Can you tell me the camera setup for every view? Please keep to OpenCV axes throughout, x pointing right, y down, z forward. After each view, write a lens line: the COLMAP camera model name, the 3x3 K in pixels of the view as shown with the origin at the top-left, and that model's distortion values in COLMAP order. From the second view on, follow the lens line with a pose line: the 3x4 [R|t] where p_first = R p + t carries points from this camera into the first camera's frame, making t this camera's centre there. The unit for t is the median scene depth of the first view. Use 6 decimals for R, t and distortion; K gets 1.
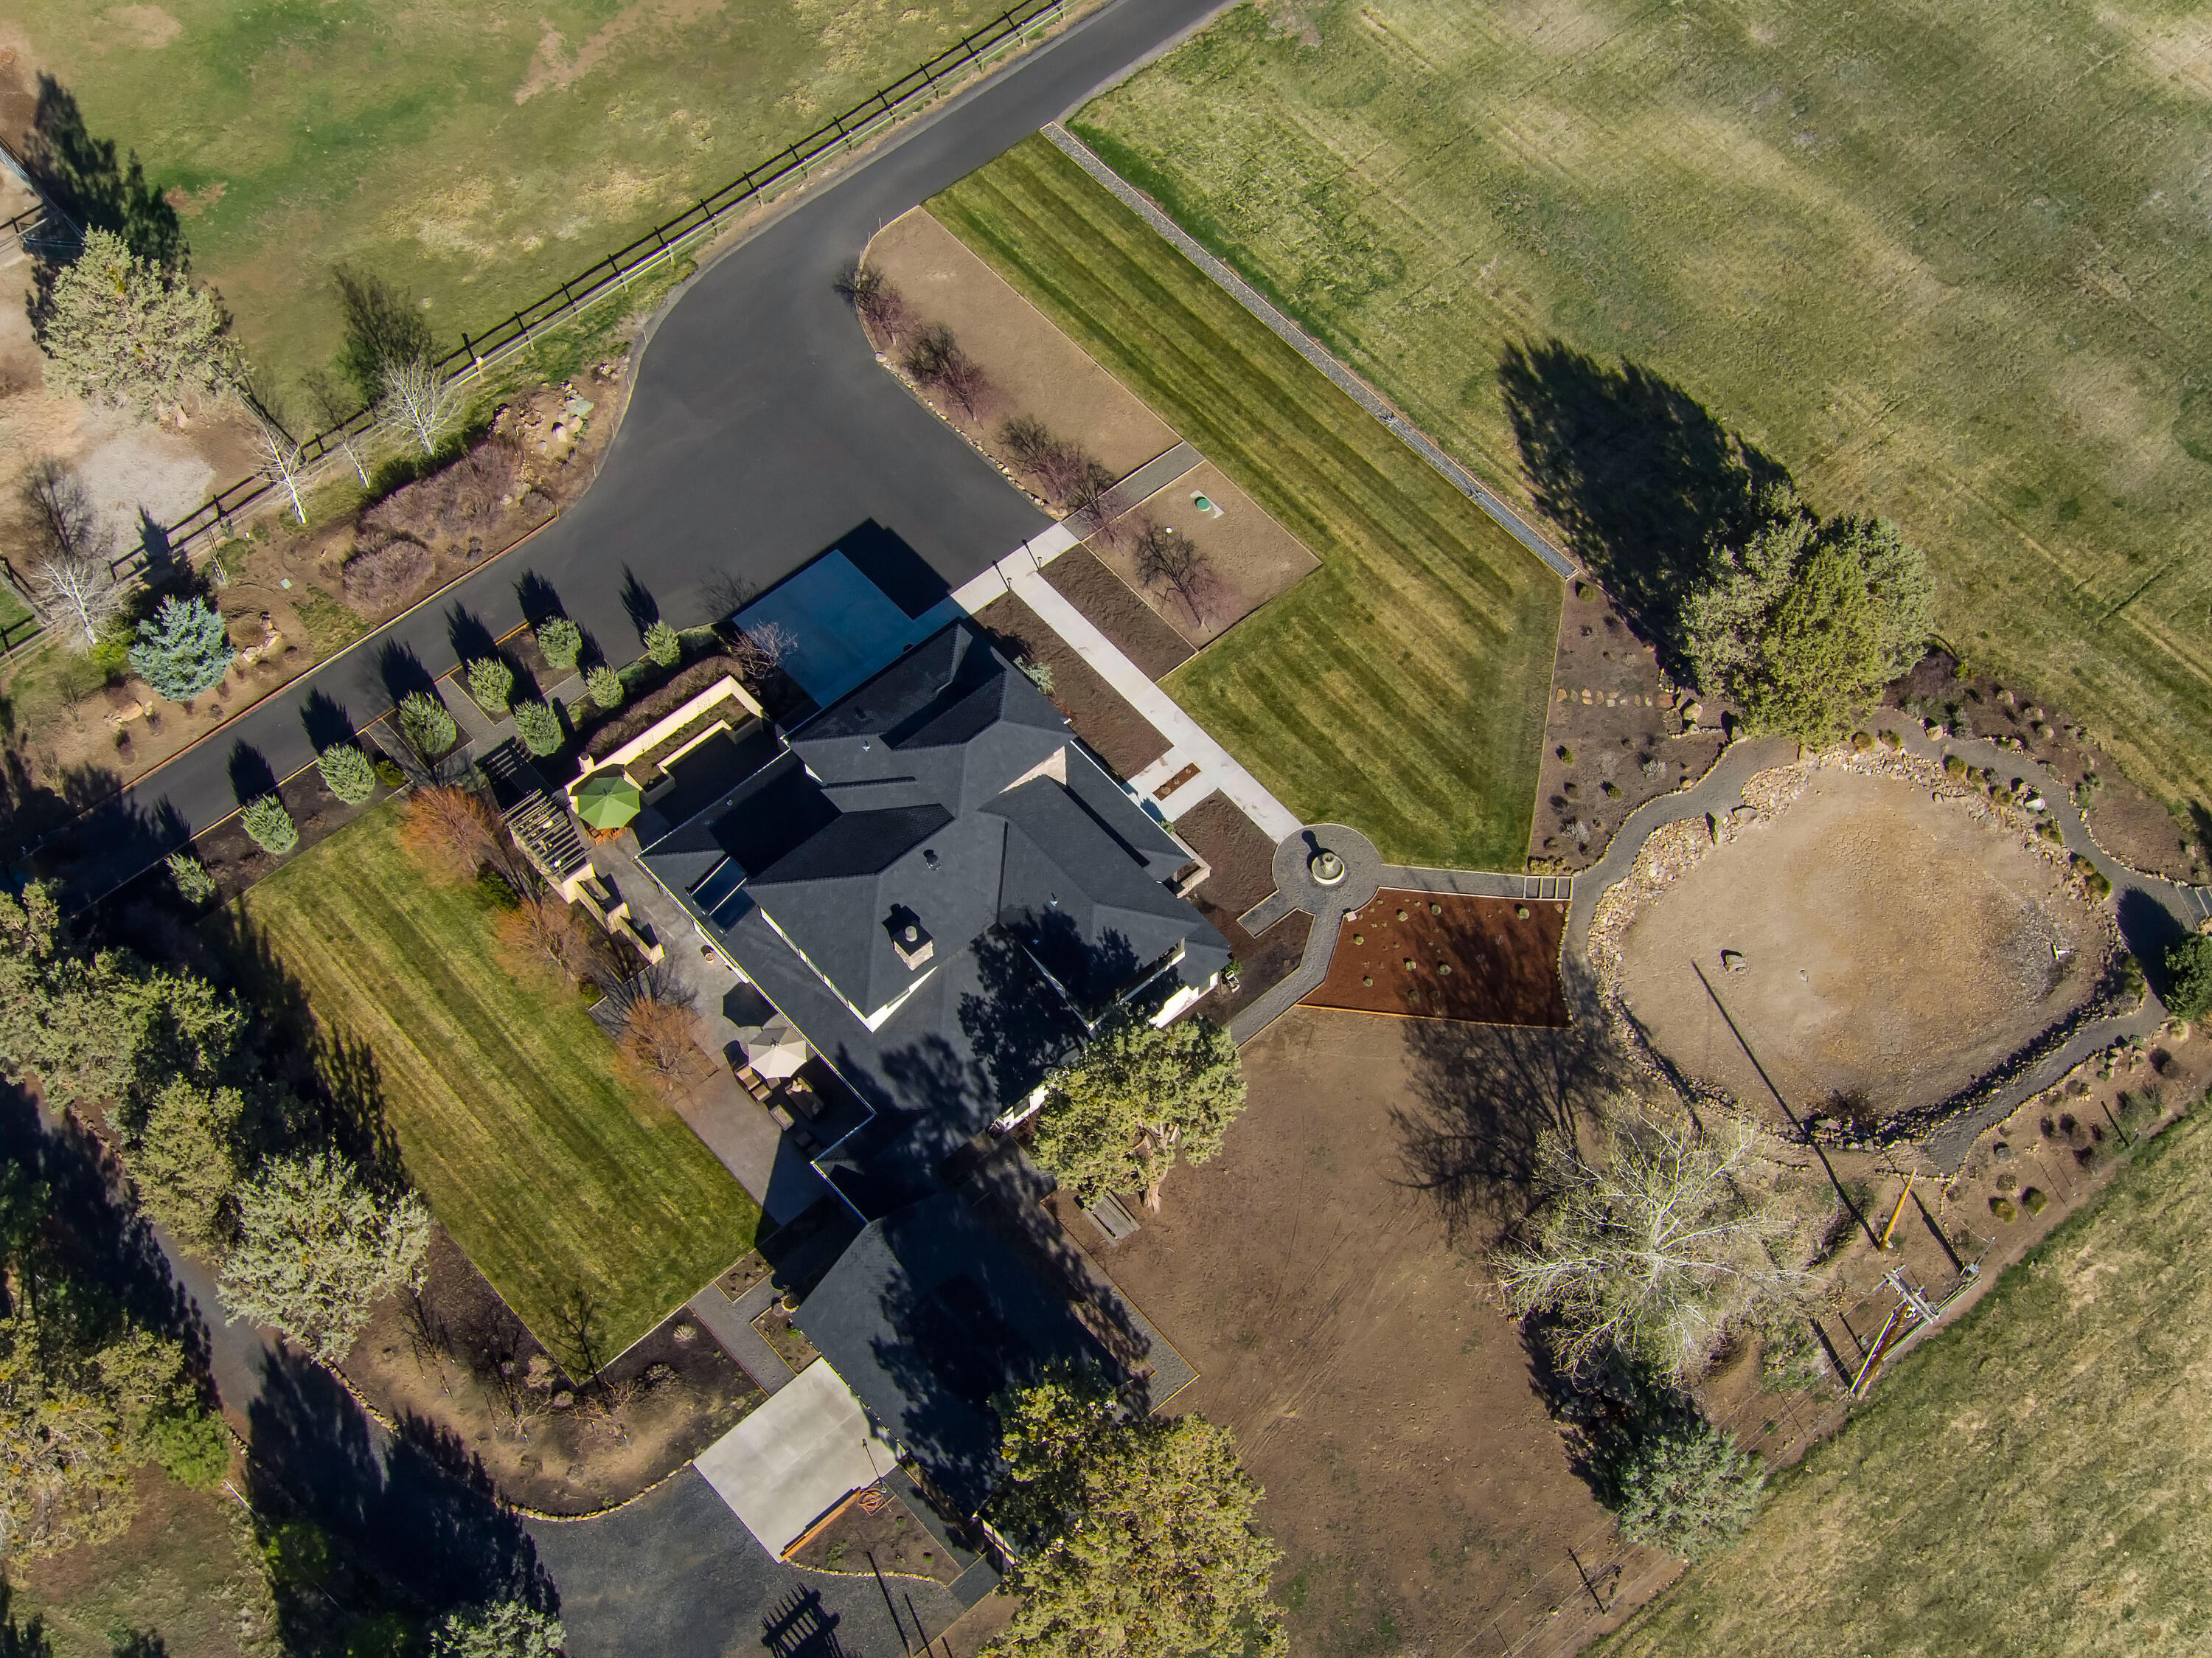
lens RADIAL K [[3247.6, 0, 1050.2], [0, 3247.6, 829.8], [0, 0, 1]] dist [0.017486, -0.034873]
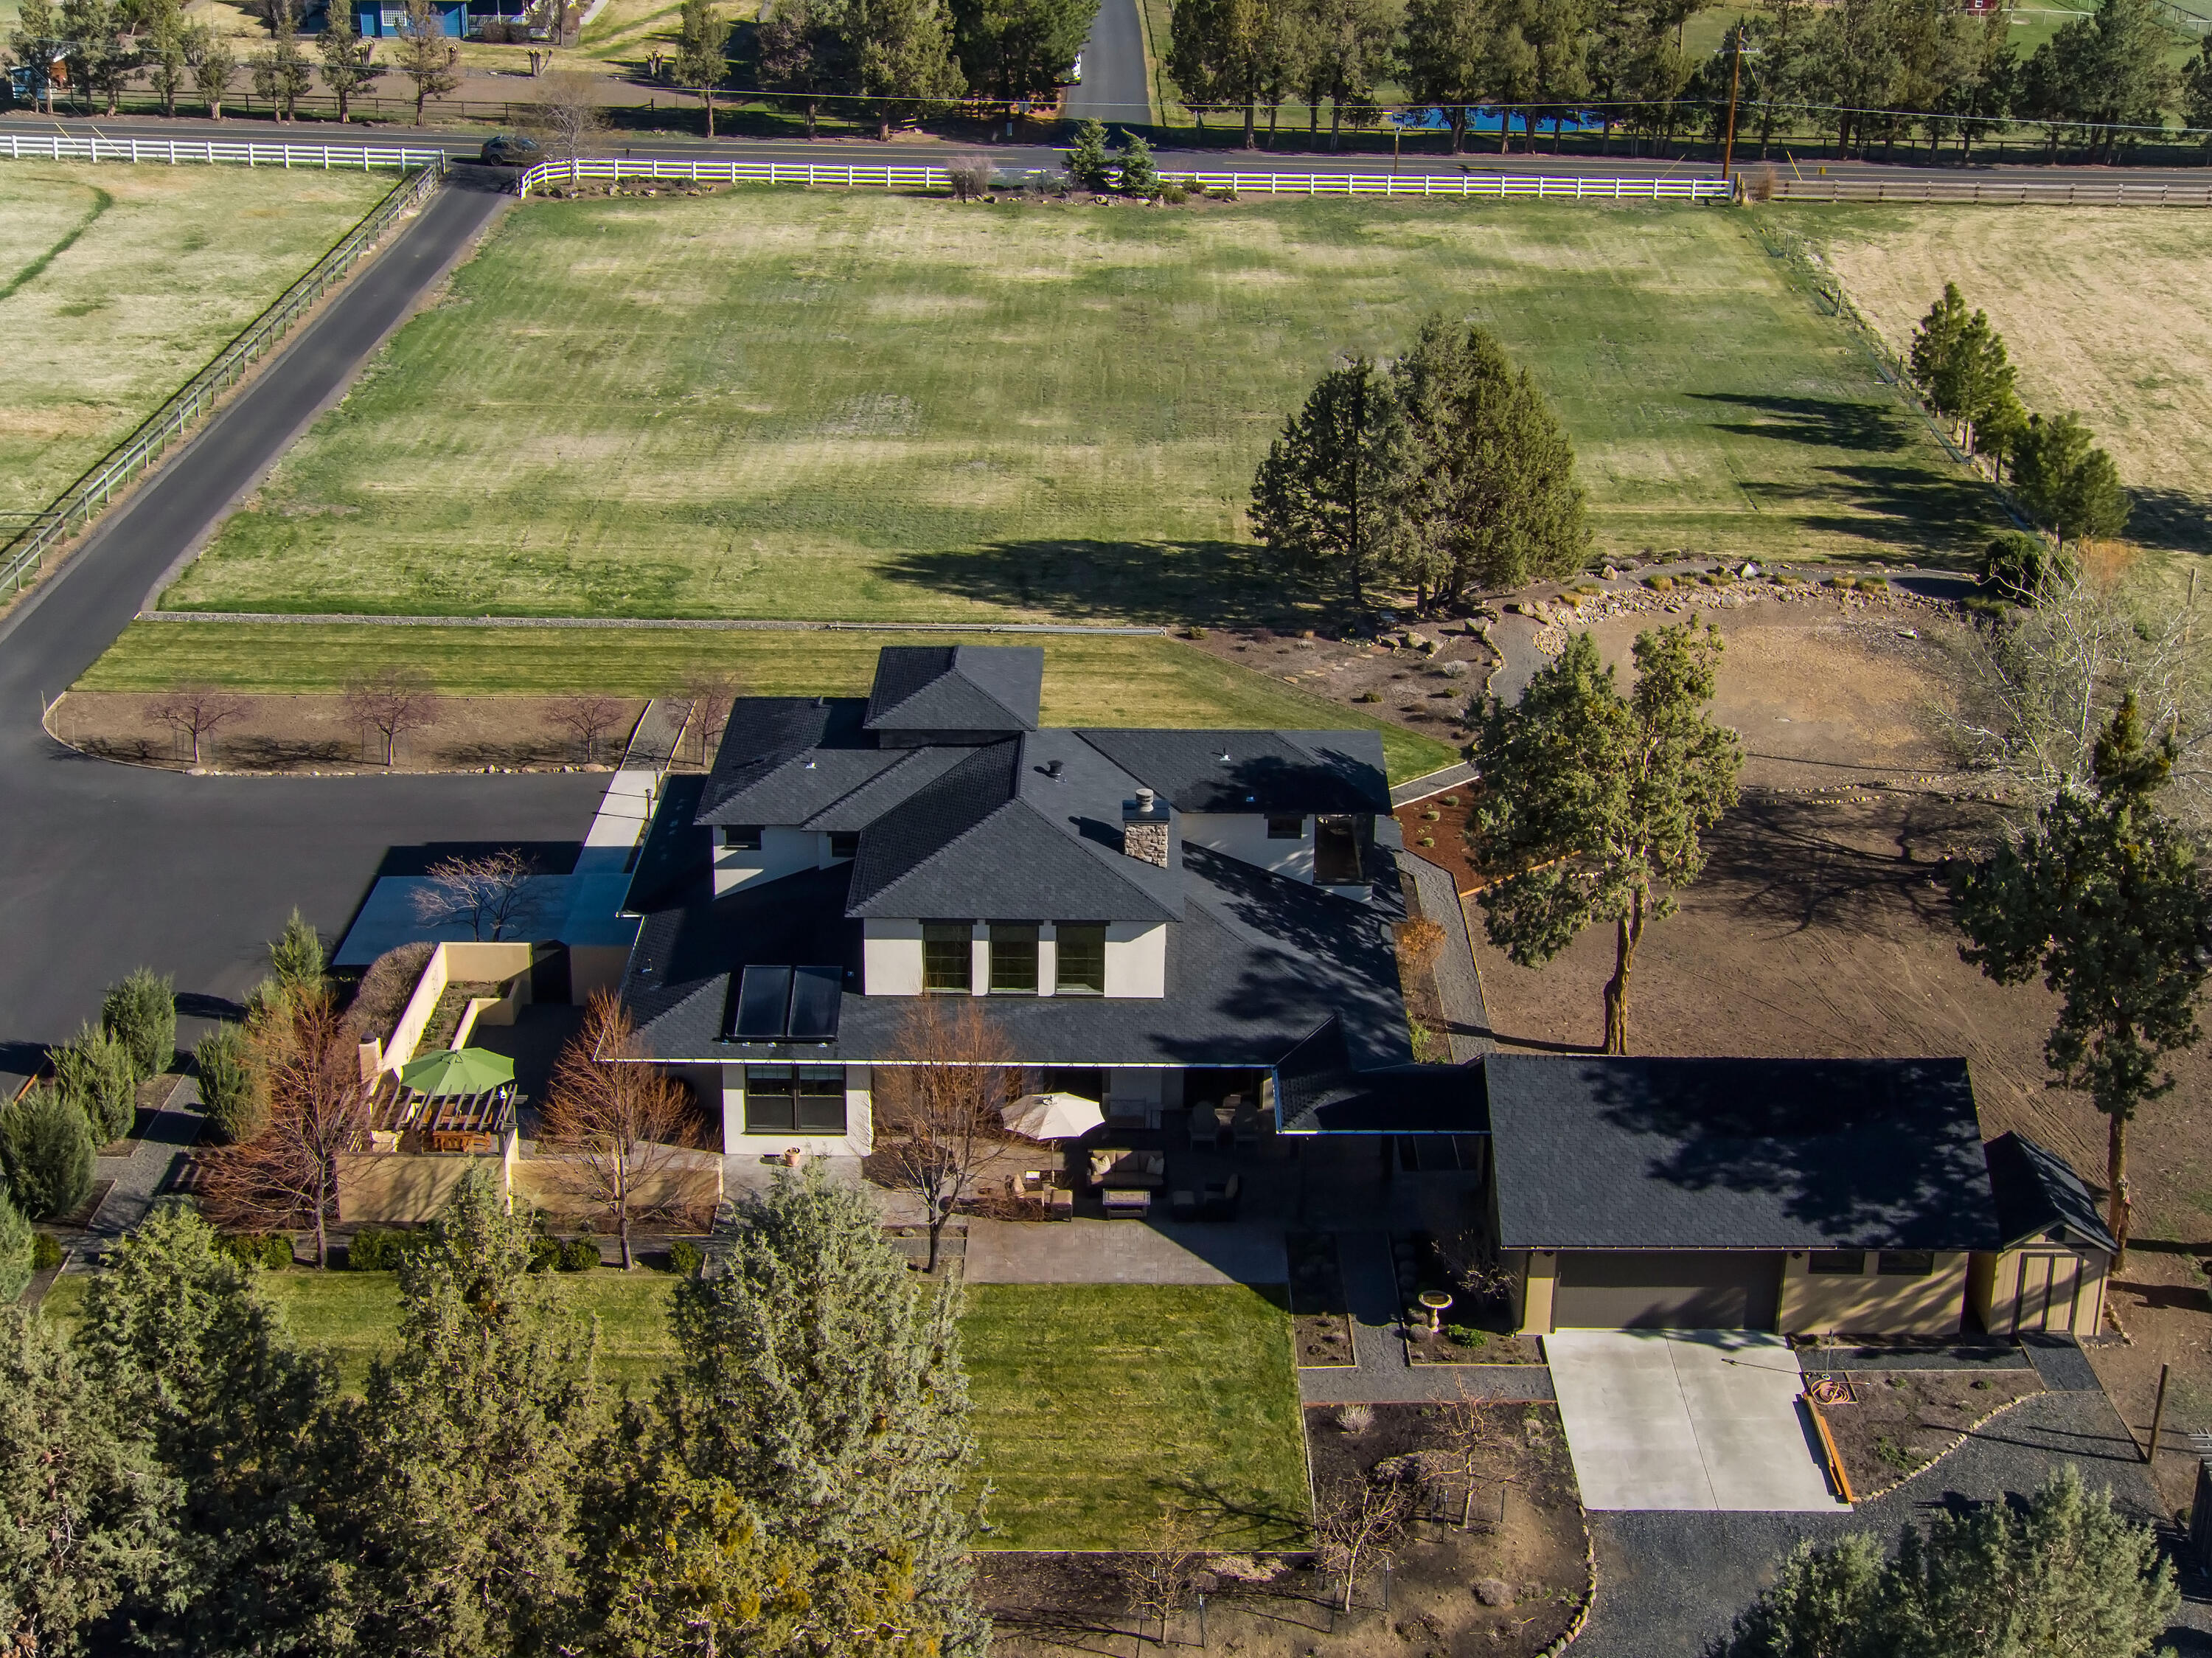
lens RADIAL K [[3216.2, 0, 1147.1], [0, 3216.2, 831.6], [0, 0, 1]] dist [0.015098, -0.011114]
pose [[0.650117, -0.266809, 0.711450, -0.431323], [0.626985, 0.717297, -0.303932, 0.200428], [-0.429230, 0.643660, 0.633612, 0.553981]]
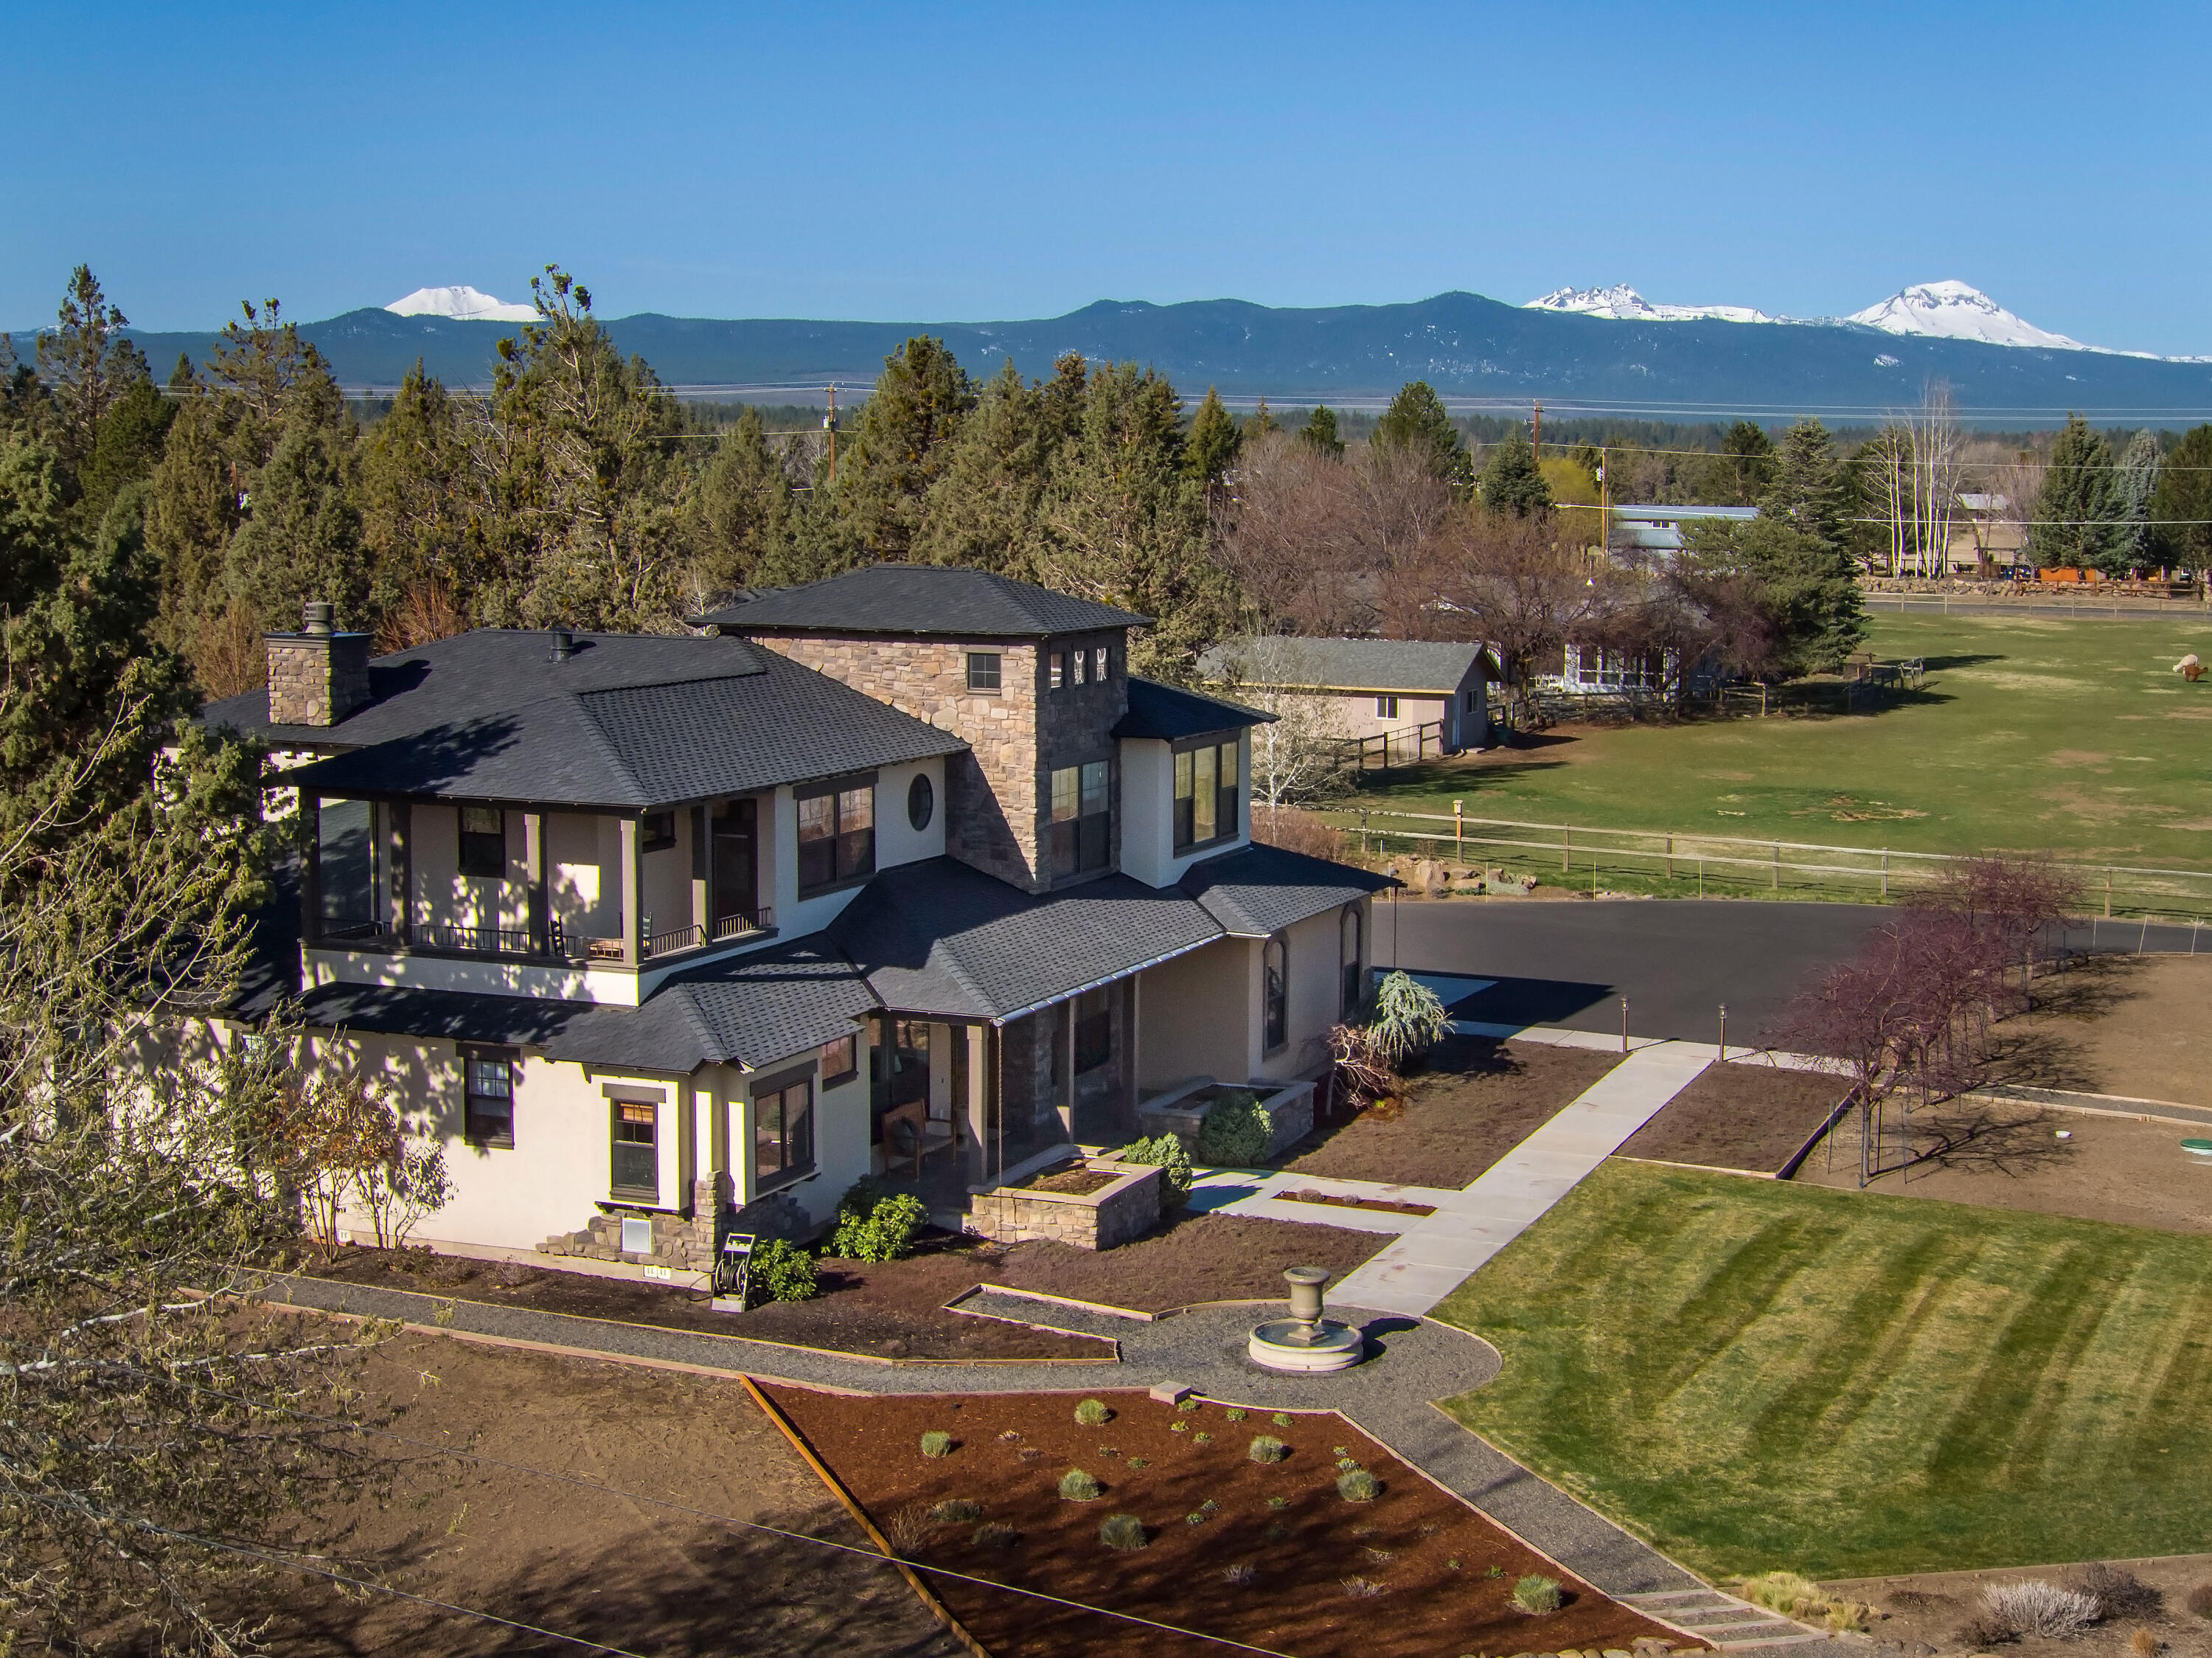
lens RADIAL K [[3206.4, 0, 1195.9], [0, 3206.4, 831.3], [0, 0, 1]] dist [0.038397, 0.005780]
pose [[0.478005, 0.122262, -0.869806, 0.312555], [-0.749573, 0.572994, -0.331389, 0.084554], [0.457877, 0.810389, 0.365538, 0.834093]]
